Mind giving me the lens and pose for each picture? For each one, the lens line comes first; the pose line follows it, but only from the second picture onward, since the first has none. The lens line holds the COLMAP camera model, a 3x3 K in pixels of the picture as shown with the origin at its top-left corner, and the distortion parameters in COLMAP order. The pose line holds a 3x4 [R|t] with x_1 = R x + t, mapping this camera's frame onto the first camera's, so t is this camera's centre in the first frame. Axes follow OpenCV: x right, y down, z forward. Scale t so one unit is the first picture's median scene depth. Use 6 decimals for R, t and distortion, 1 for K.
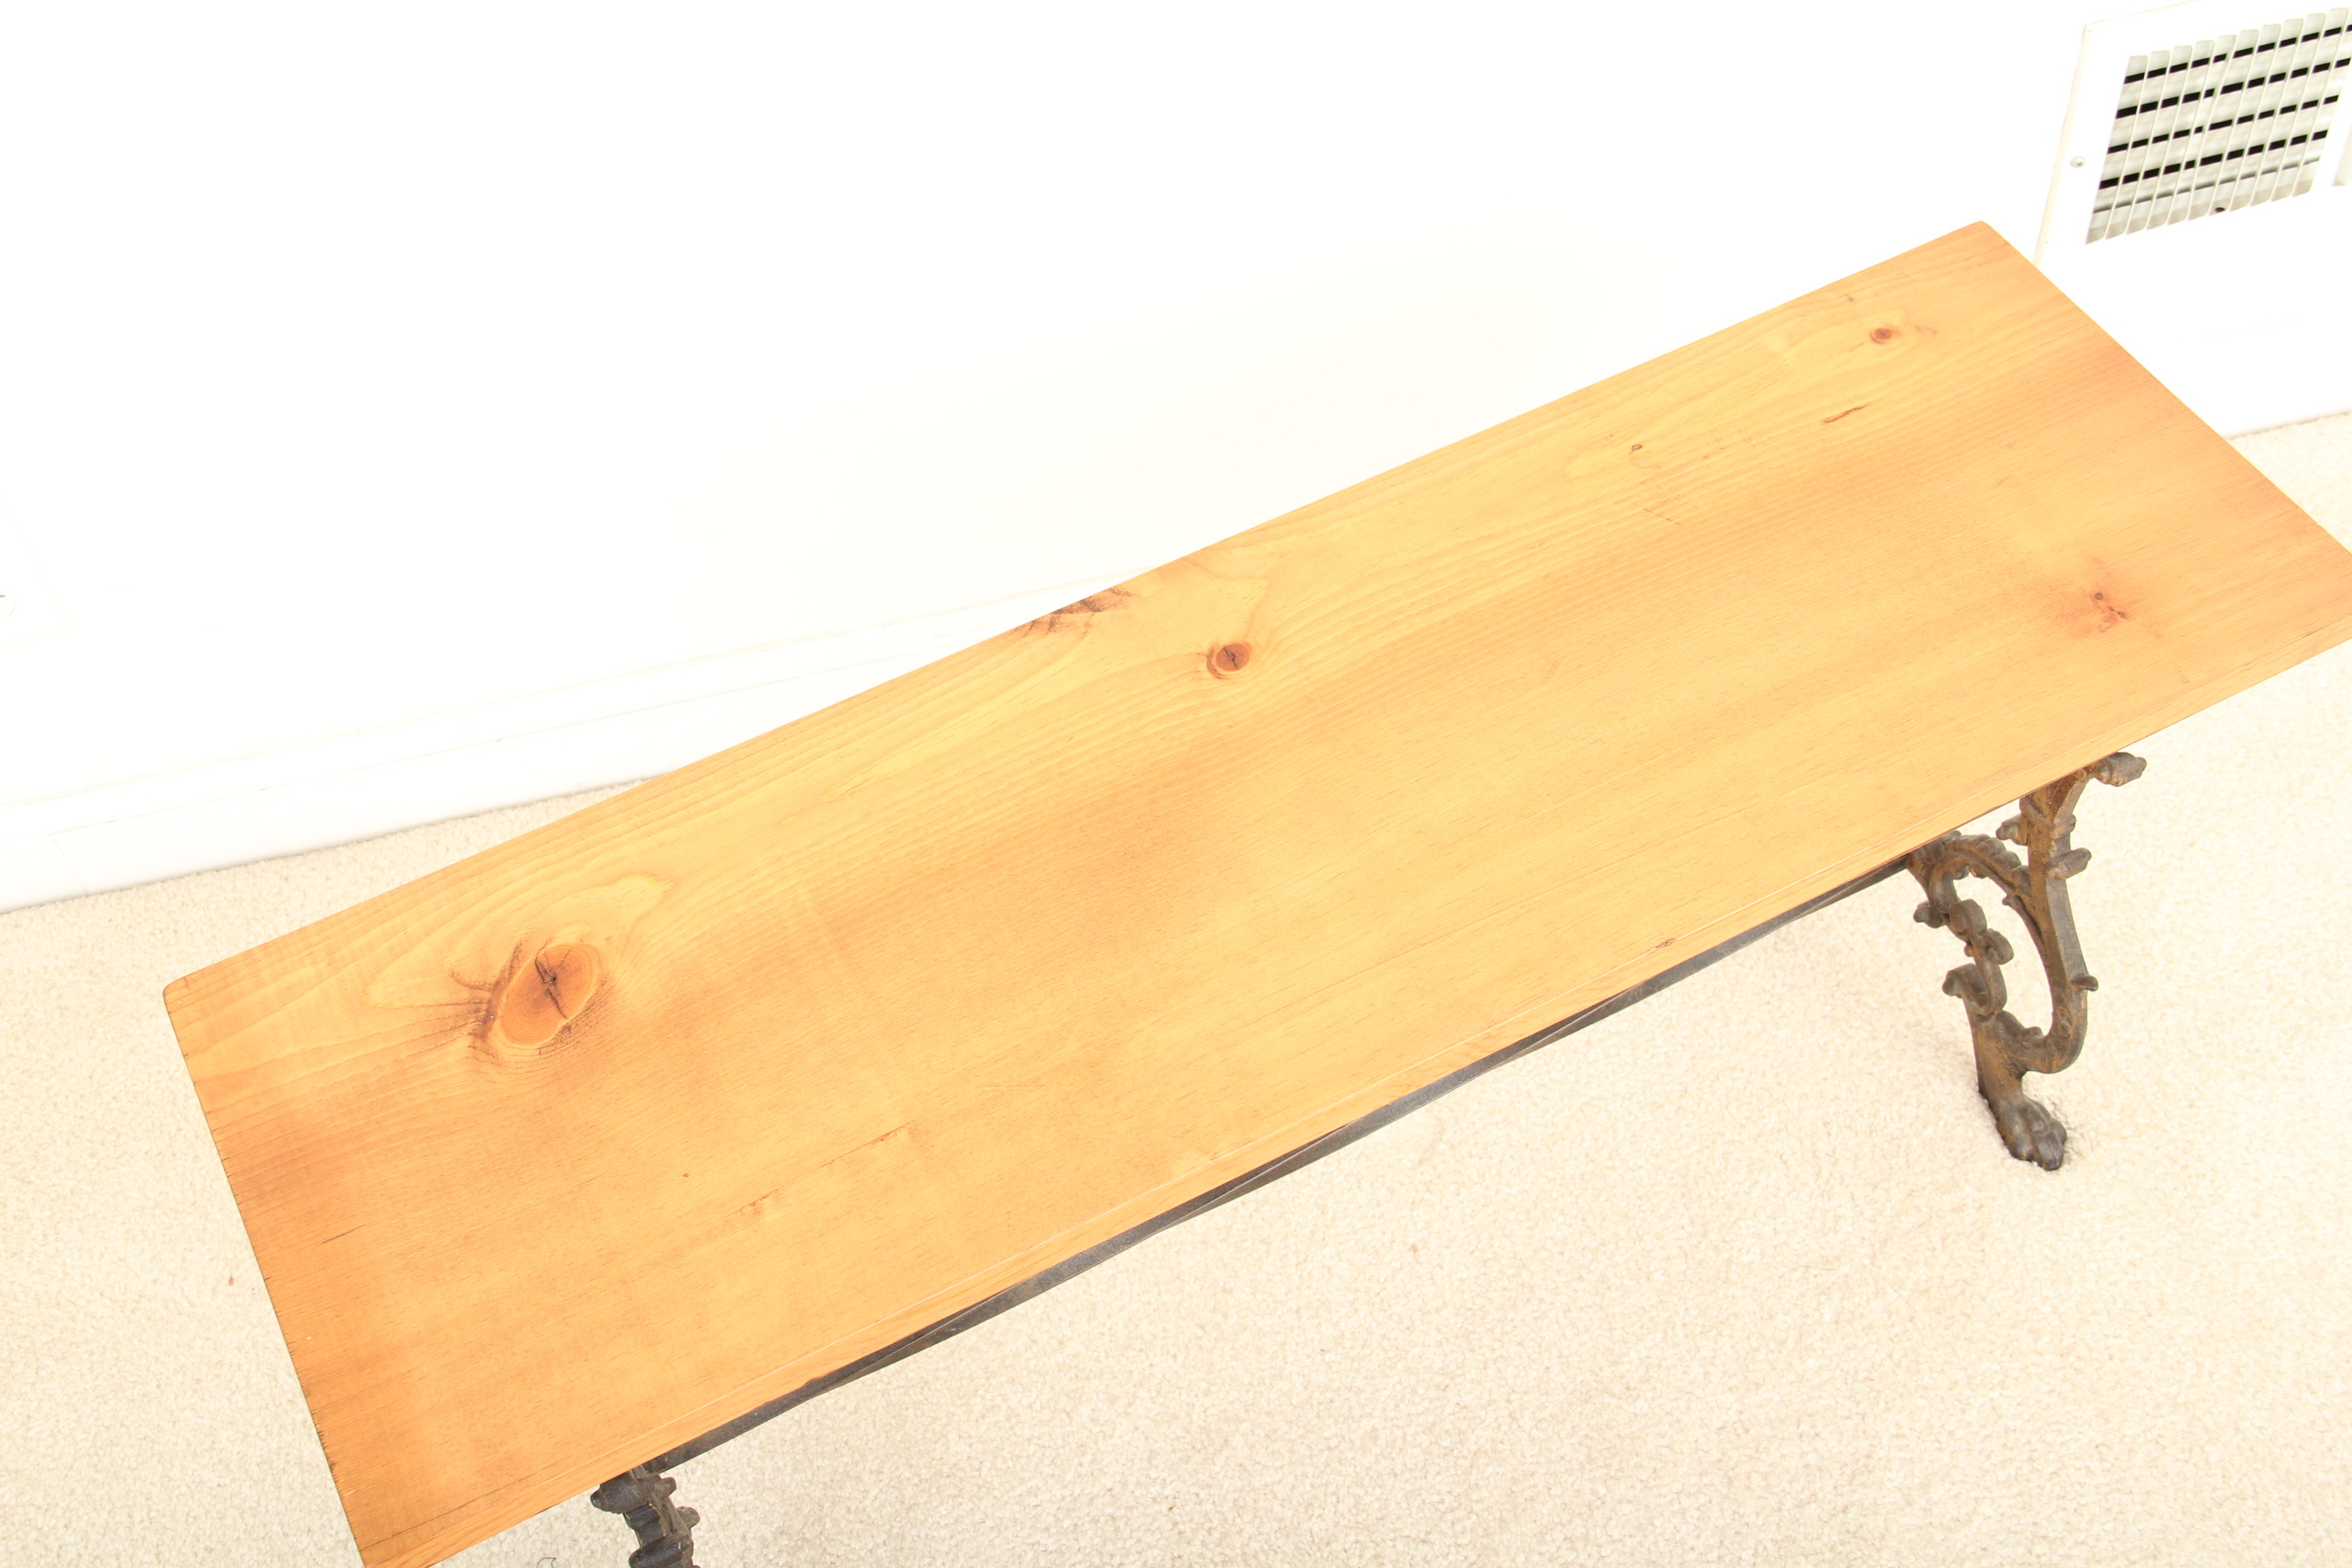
lens RADIAL K [[2798.7, 0, 1176.0], [0, 2798.7, 784.0], [0, 0, 1]] dist [-0.016115, 0.348033]
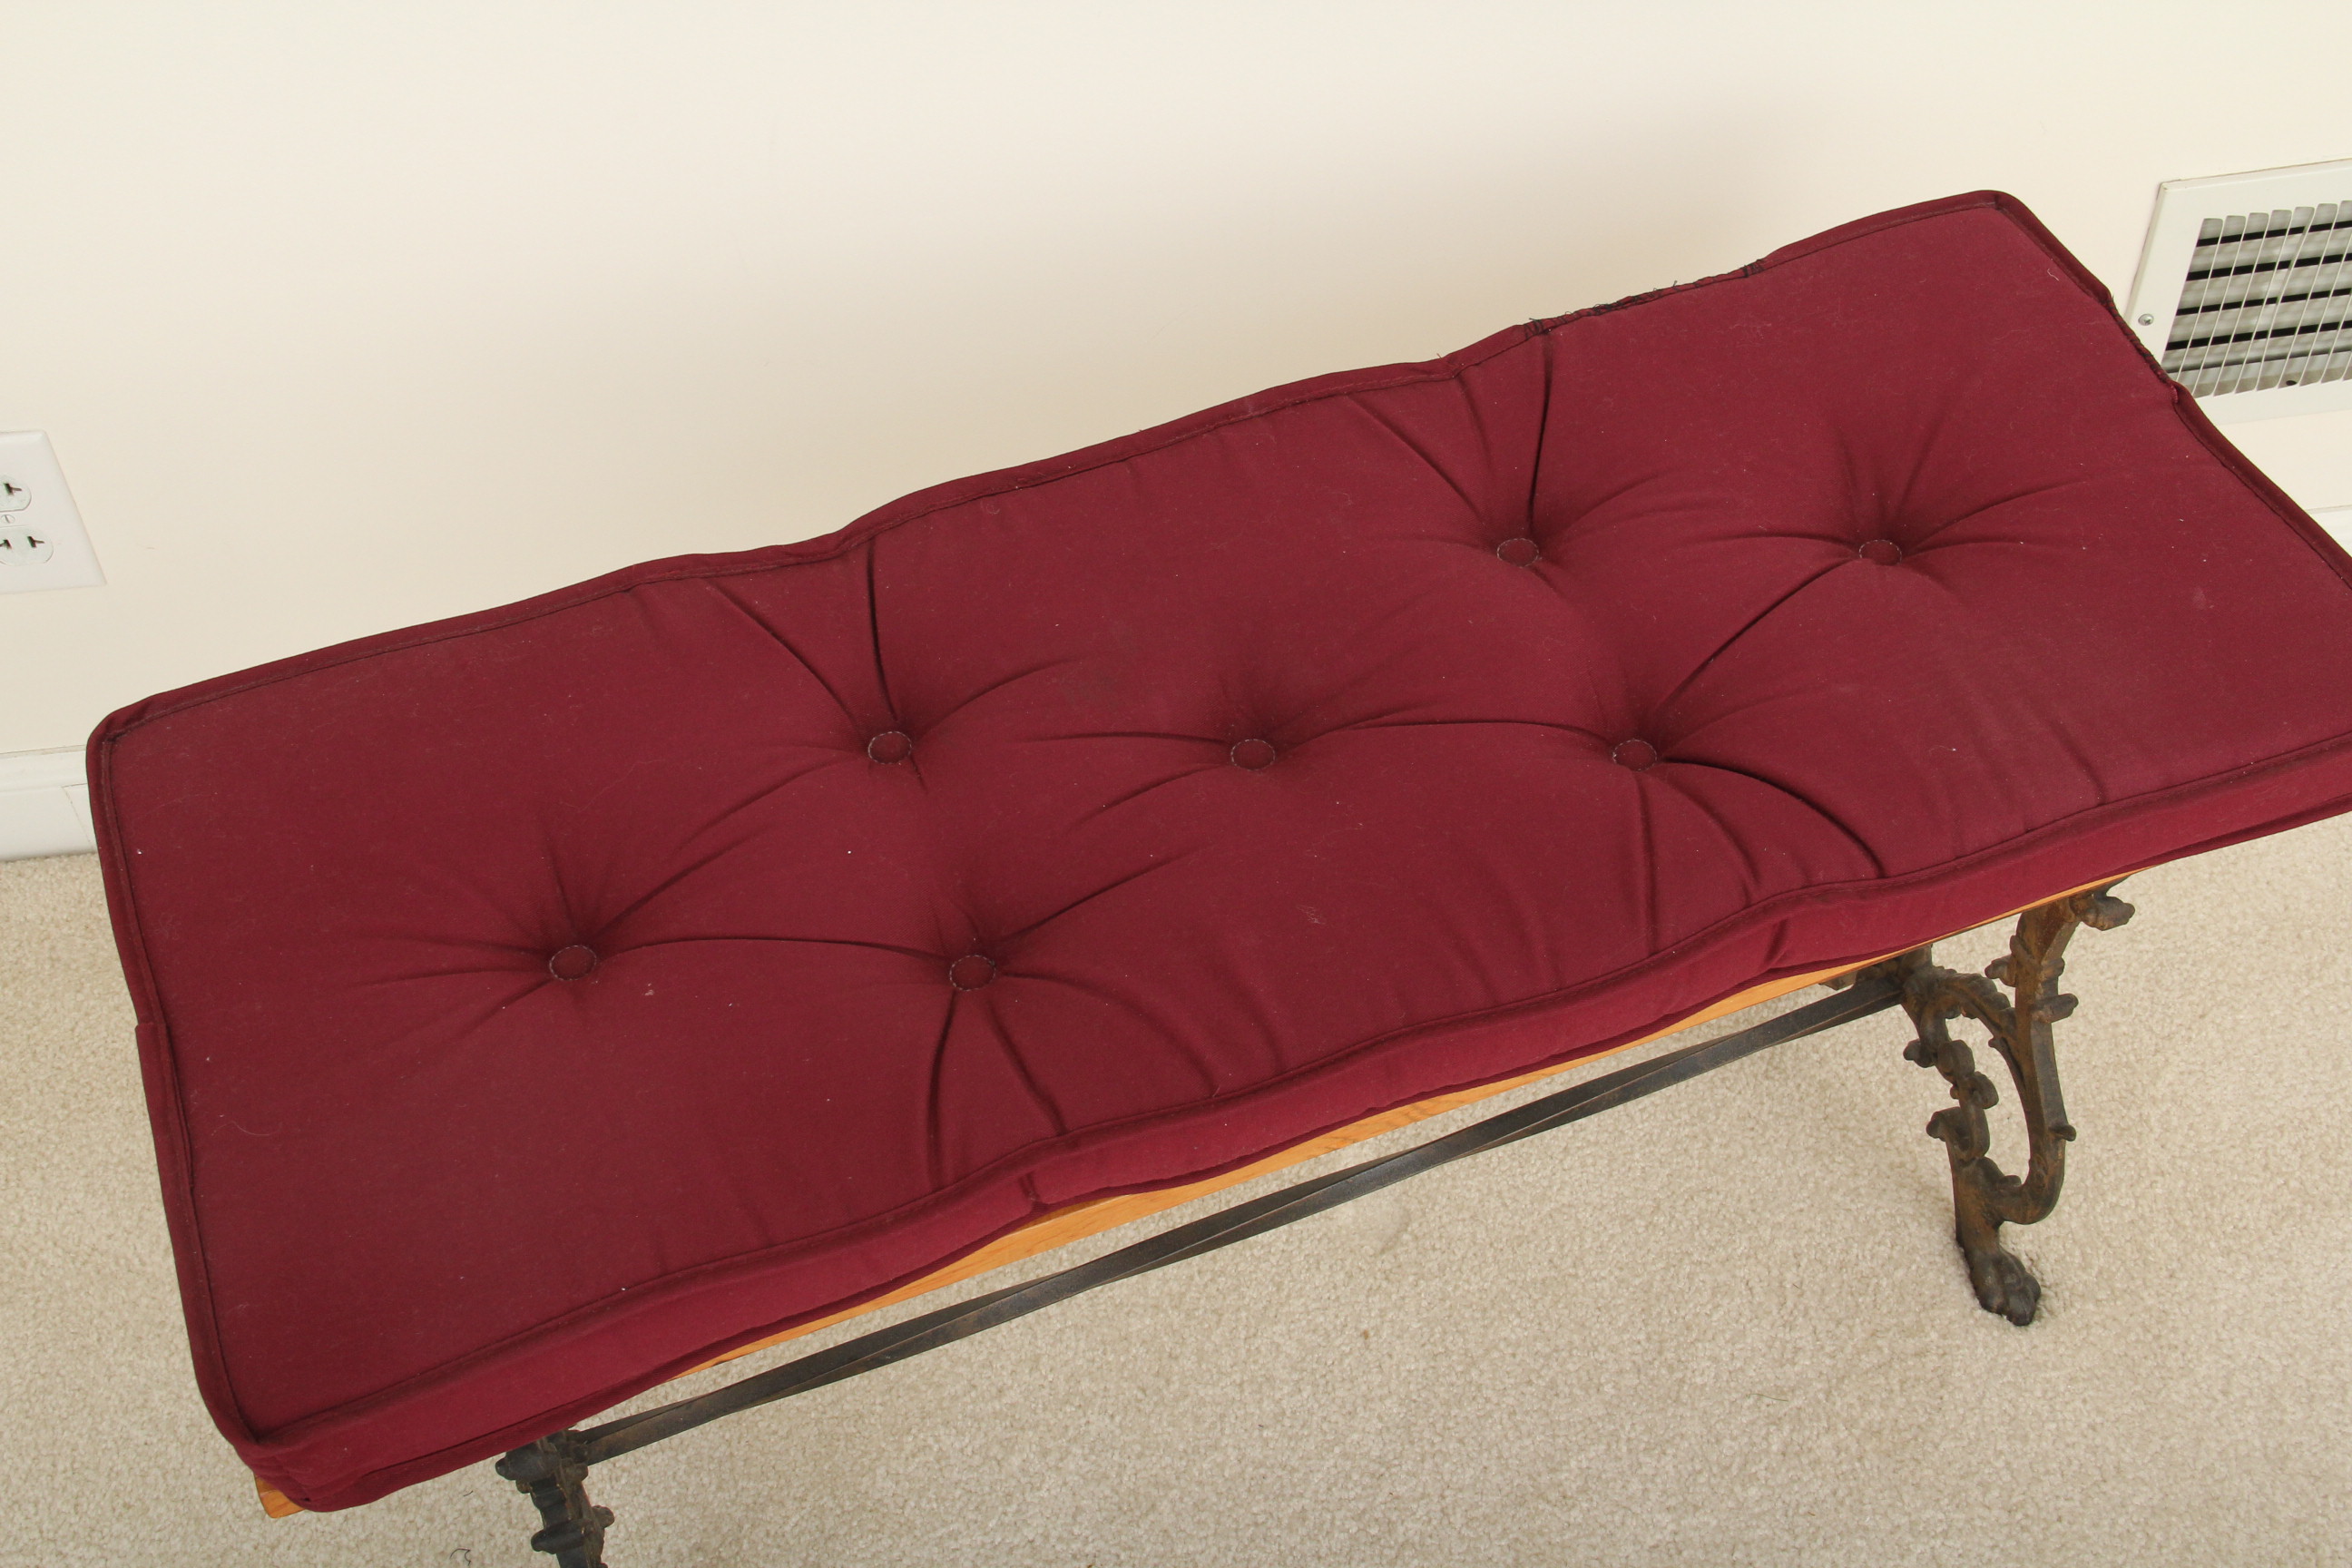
lens RADIAL K [[2906.2, 0, 1176.0], [0, 2906.2, 784.0], [0, 0, 1]] dist [-0.005361, 0.397015]
pose [[0.994445, 0.100586, -0.031006, 0.031562], [-0.101884, 0.993841, -0.043590, 0.024707], [0.026431, 0.046507, 0.998568, -0.038457]]
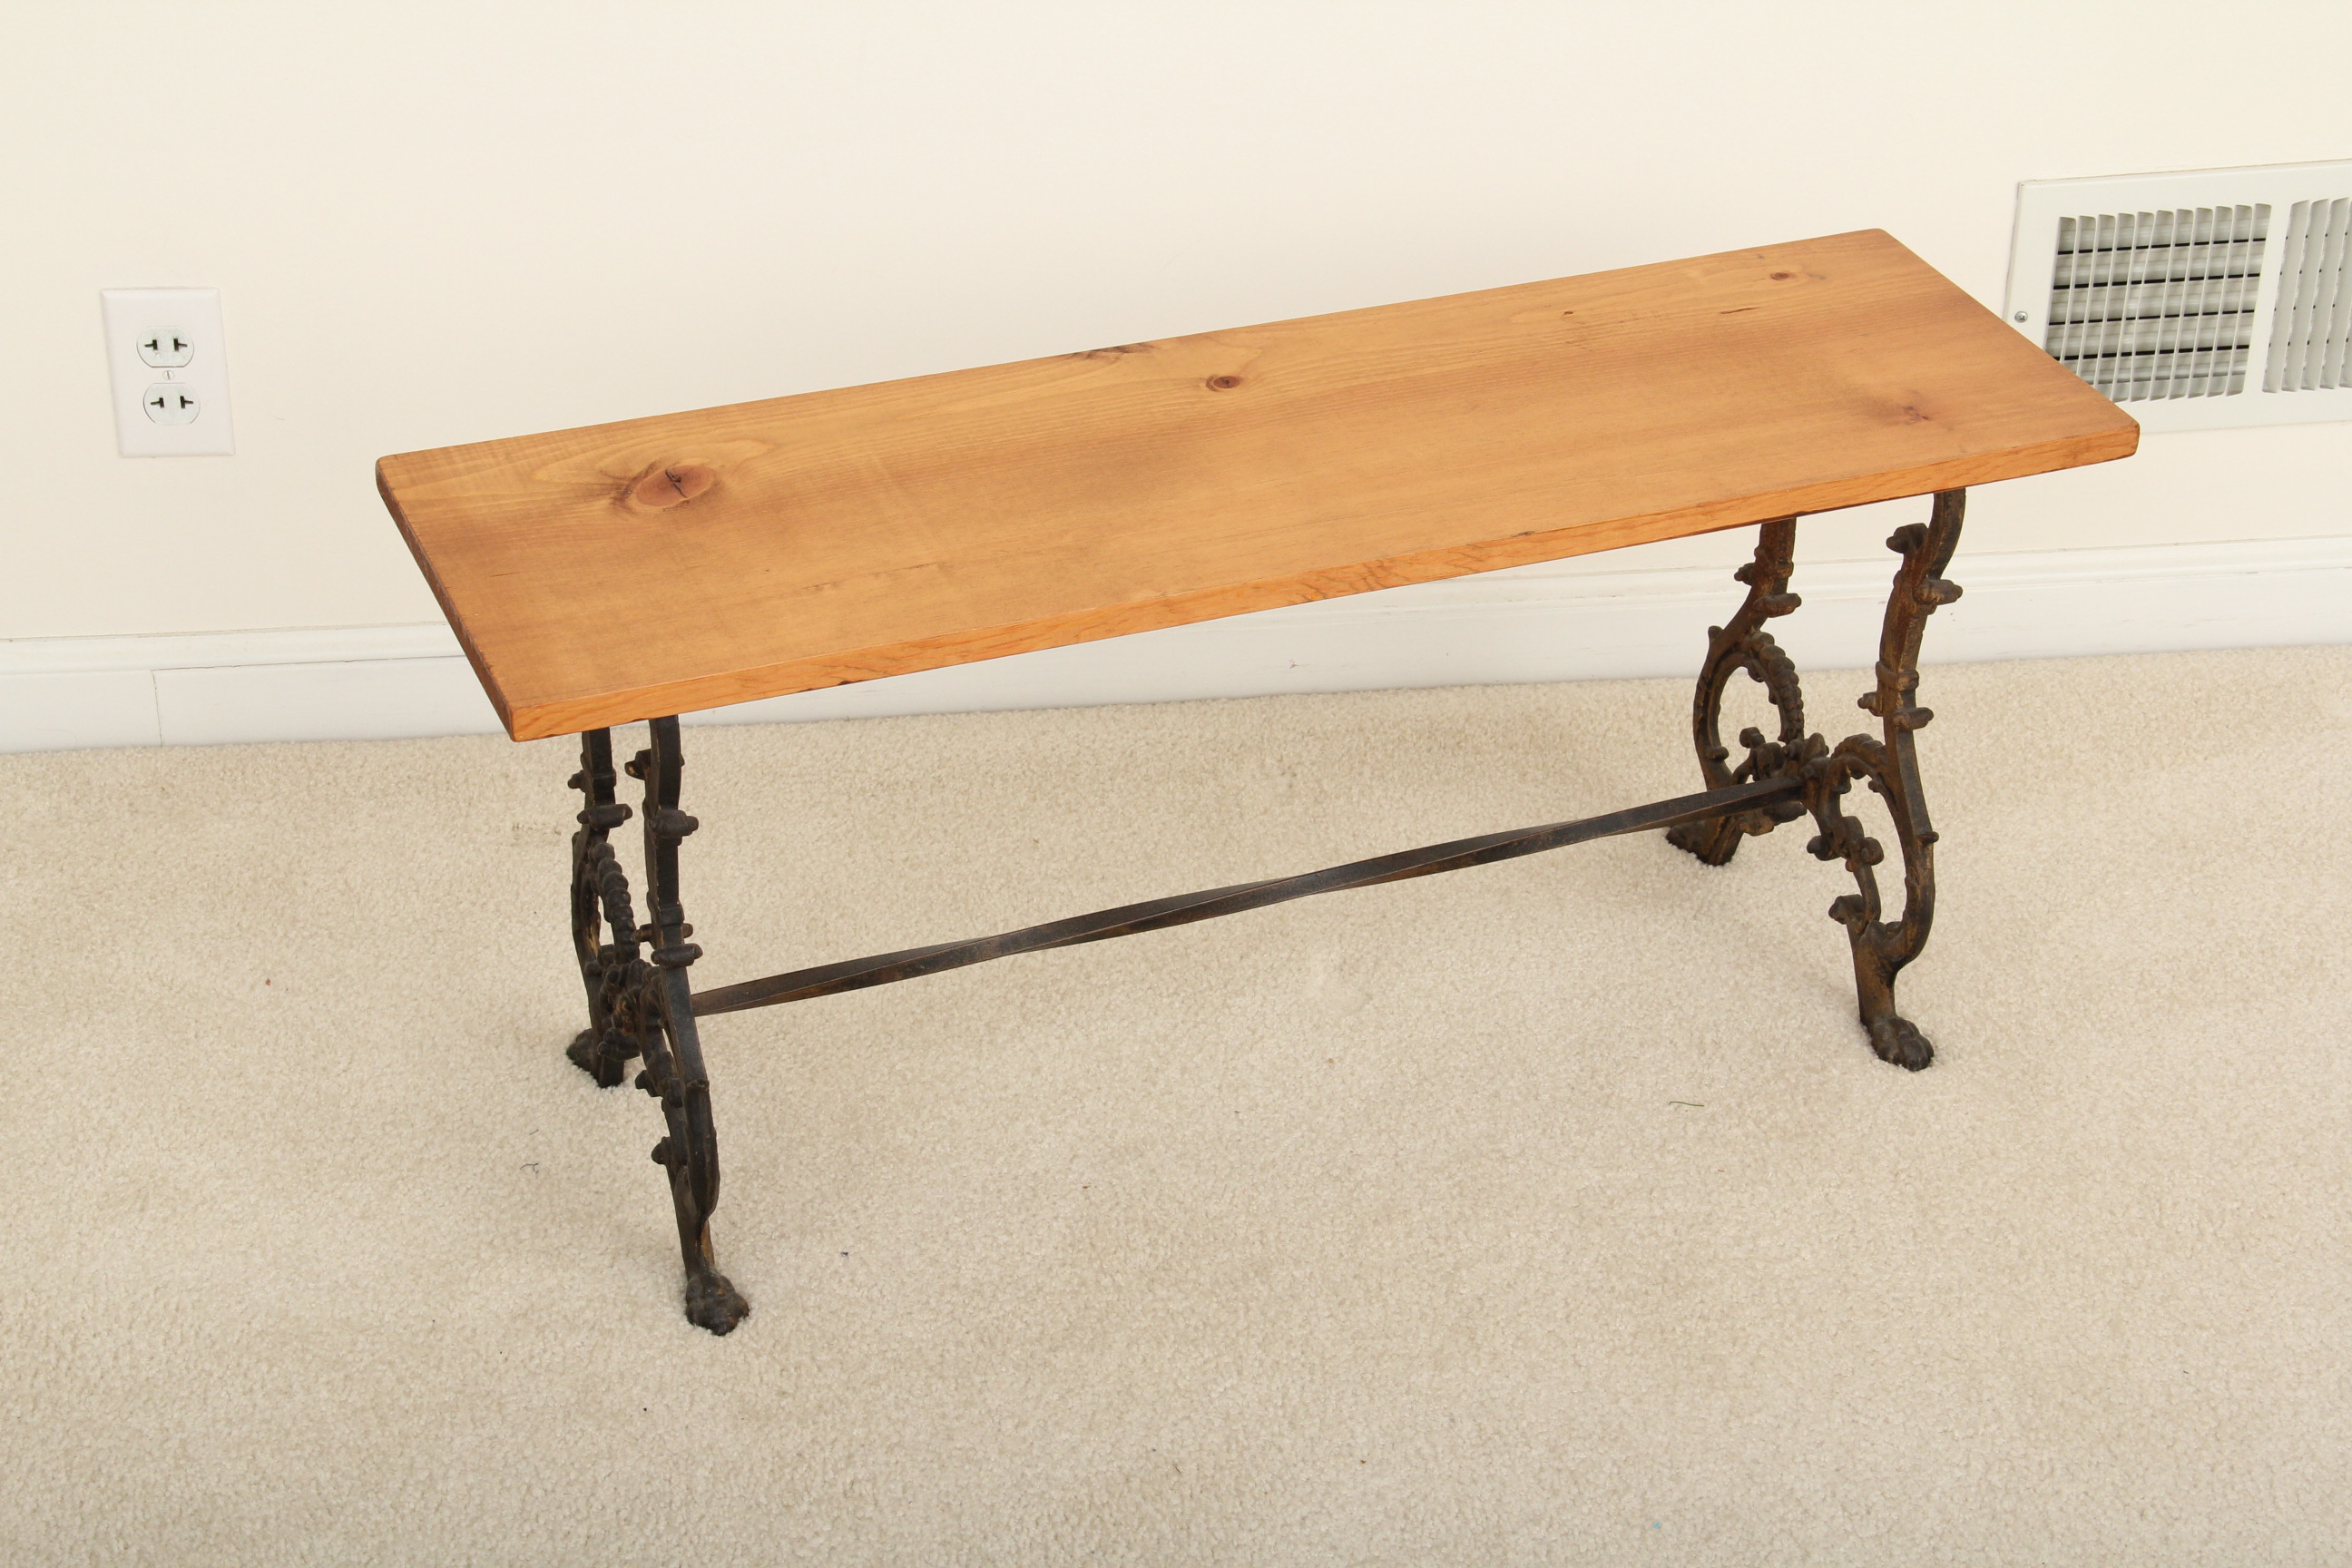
lens RADIAL K [[4073.9, 0, 1149.8], [0, 4073.9, 783.3], [0, 0, 1]] dist [0.278358, 0.063704]
pose [[0.991914, 0.117539, -0.047870, 0.080666], [-0.126834, 0.931412, -0.341151, 0.643033], [0.004488, 0.344464, 0.938789, -0.578407]]
